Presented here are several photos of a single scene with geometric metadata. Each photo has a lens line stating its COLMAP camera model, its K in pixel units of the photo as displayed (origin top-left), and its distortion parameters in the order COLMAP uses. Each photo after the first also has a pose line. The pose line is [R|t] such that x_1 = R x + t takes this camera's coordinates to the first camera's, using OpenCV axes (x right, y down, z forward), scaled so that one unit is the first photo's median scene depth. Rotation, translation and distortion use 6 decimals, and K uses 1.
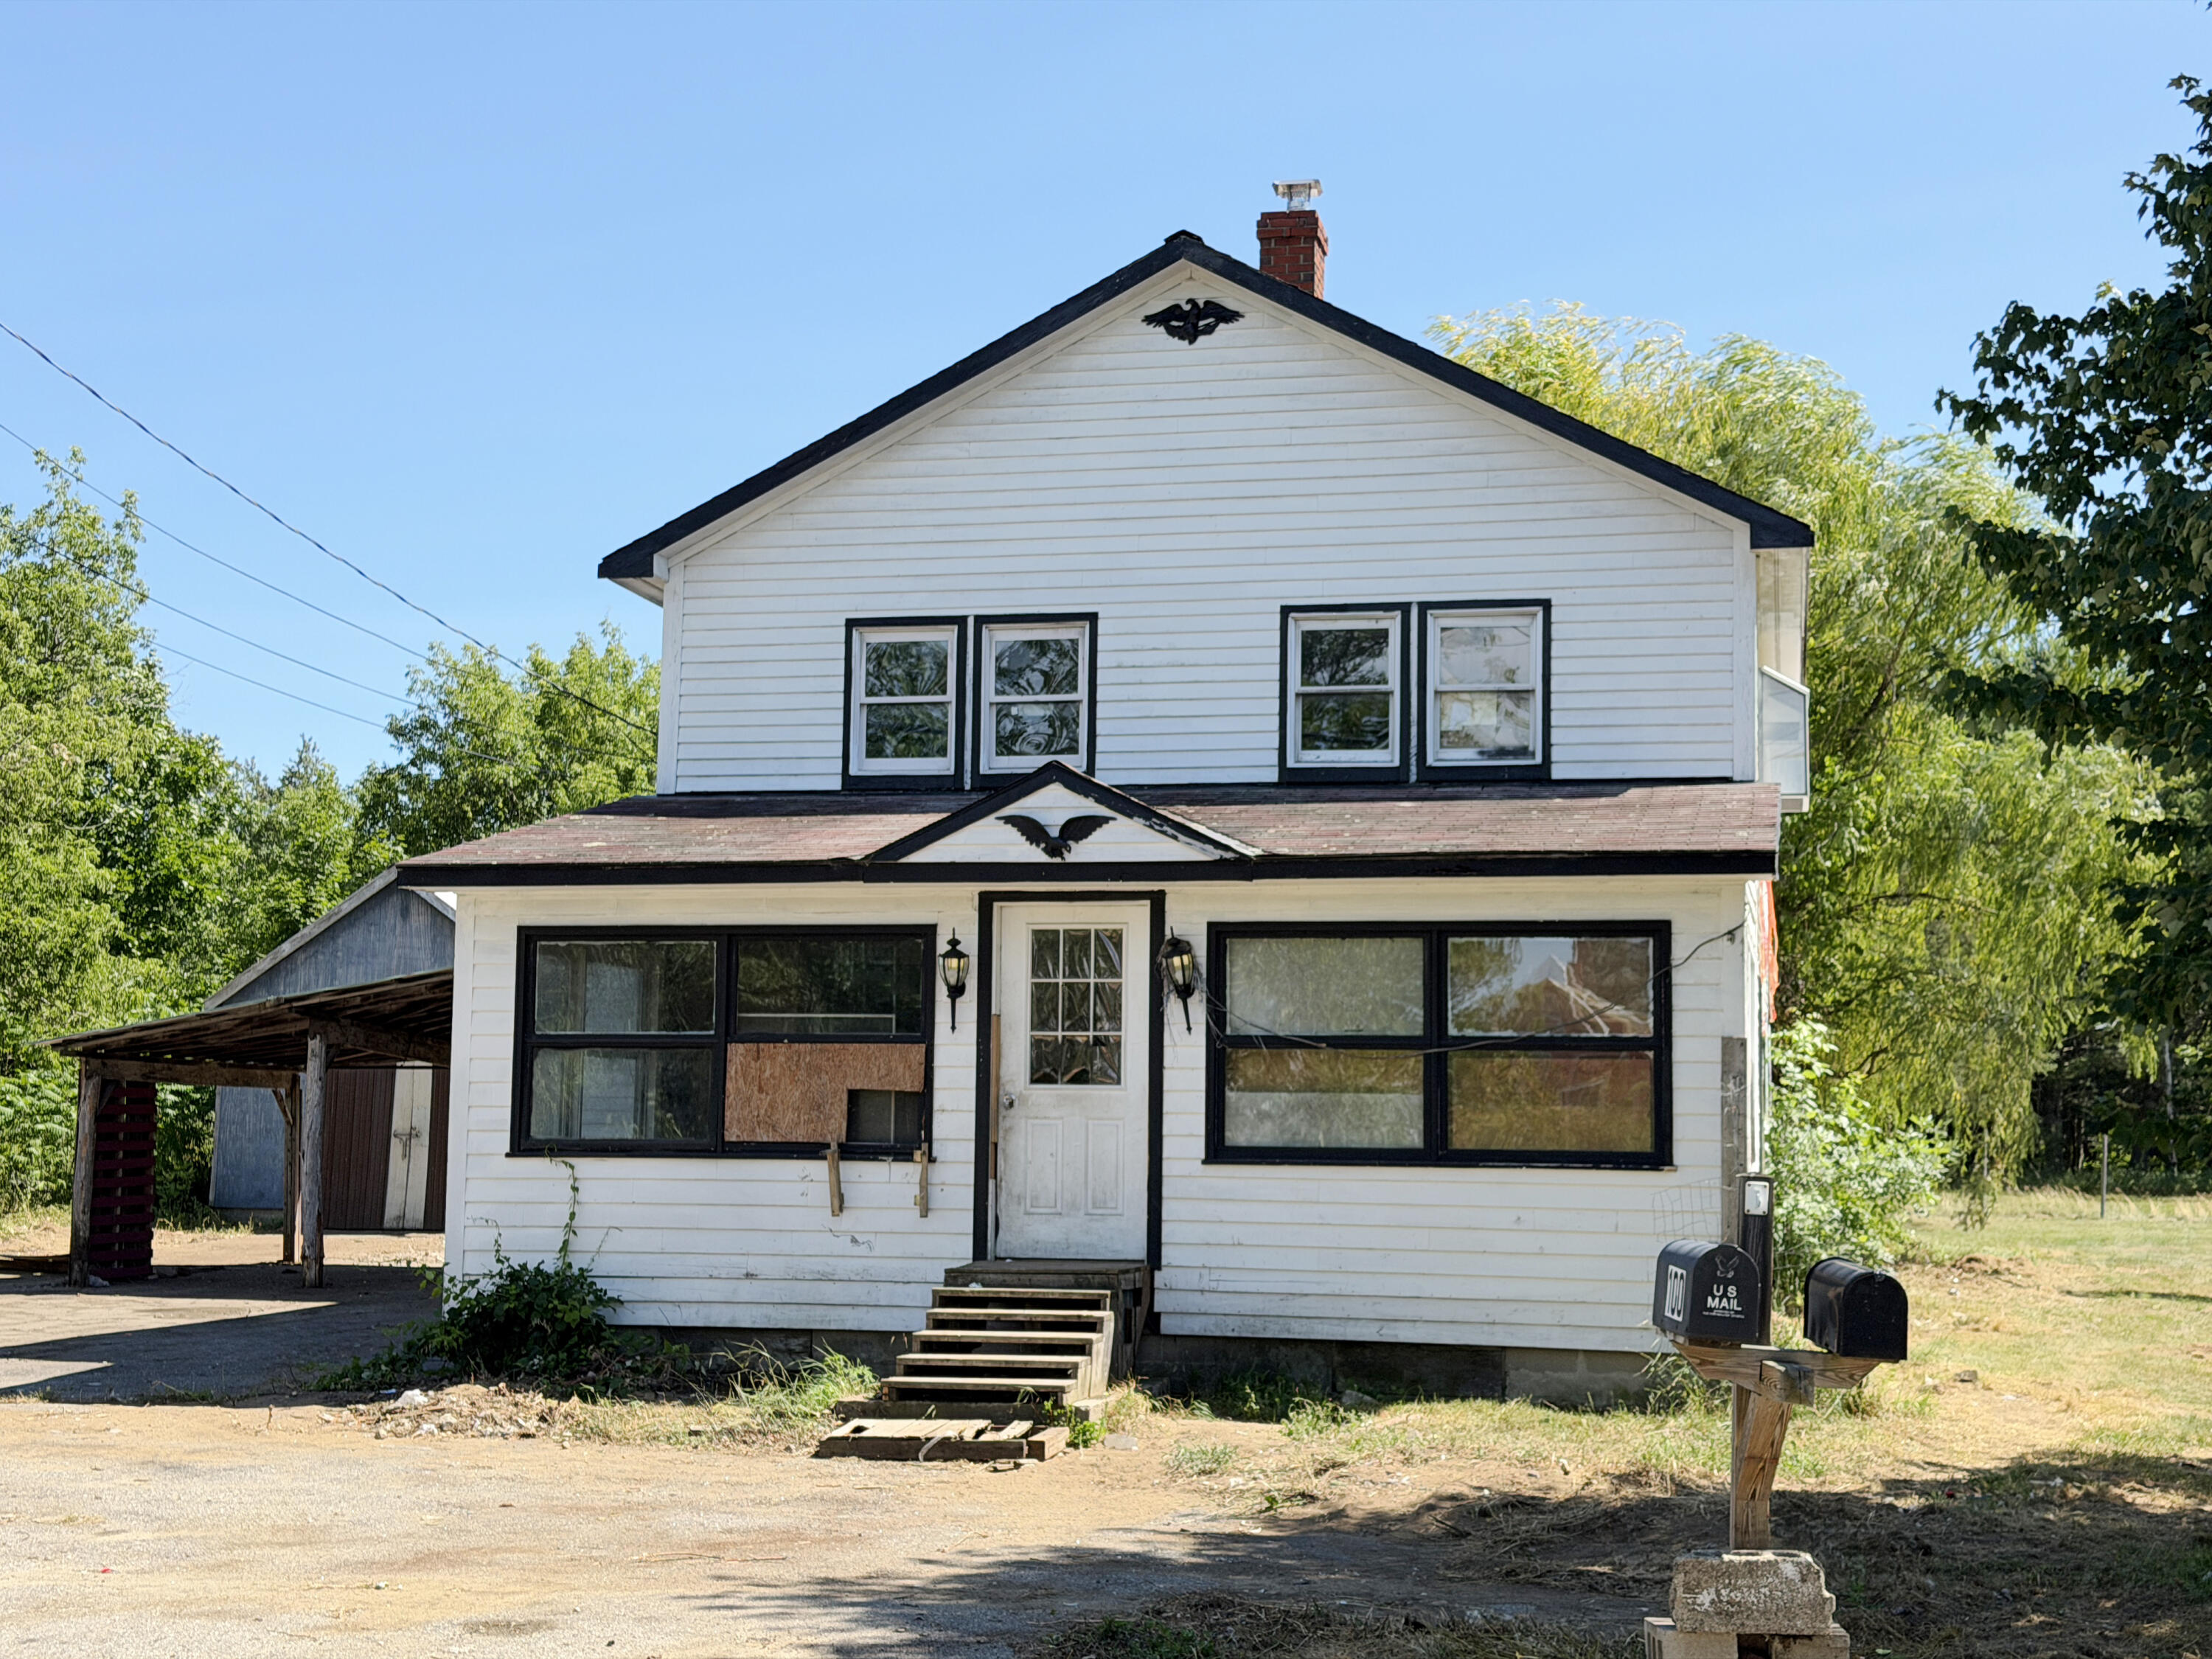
lens RADIAL K [[3023.6, 0, 1106.0], [0, 3023.6, 829.5], [0, 0, 1]] dist [0.114387, -0.278711]
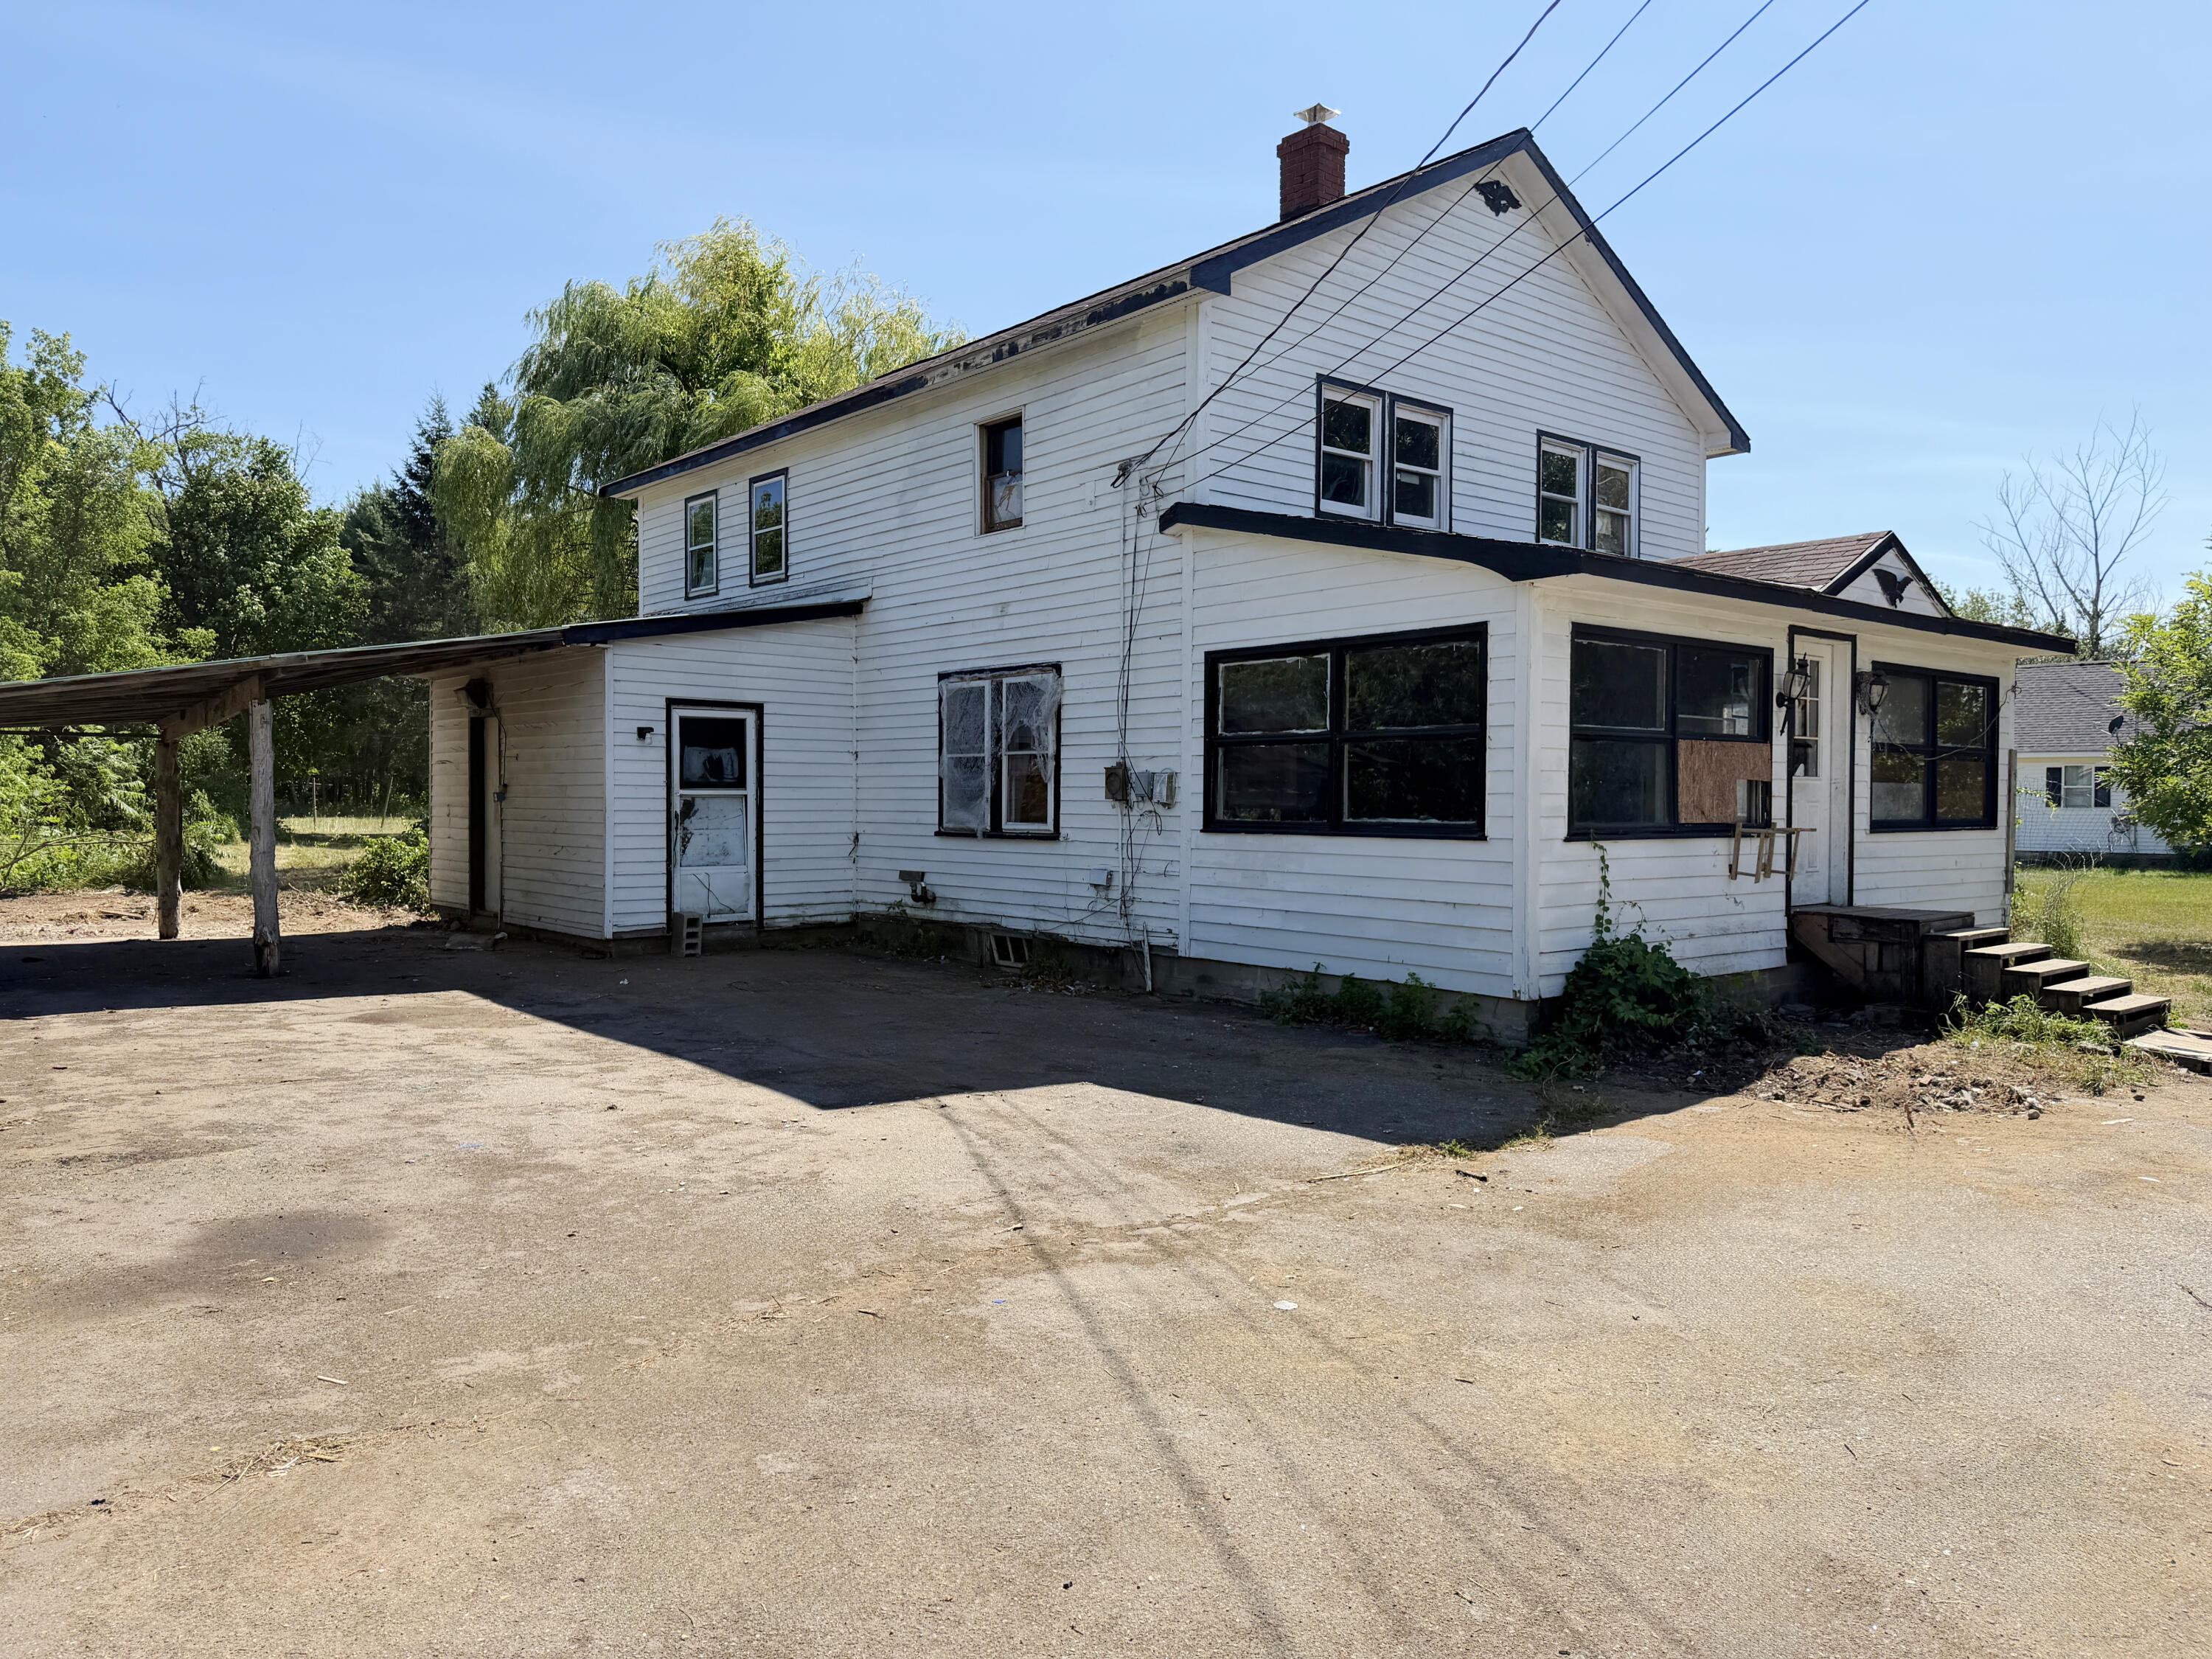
lens RADIAL K [[1512.5, 0, 1106.0], [0, 1512.5, 829.5], [0, 0, 1]] dist [0.096281, -0.132899]
pose [[0.613232, -0.024815, 0.789513, -0.706921], [-0.082571, 0.992017, 0.095315, 0.065572], [-0.785575, -0.123642, 0.606288, 0.795746]]
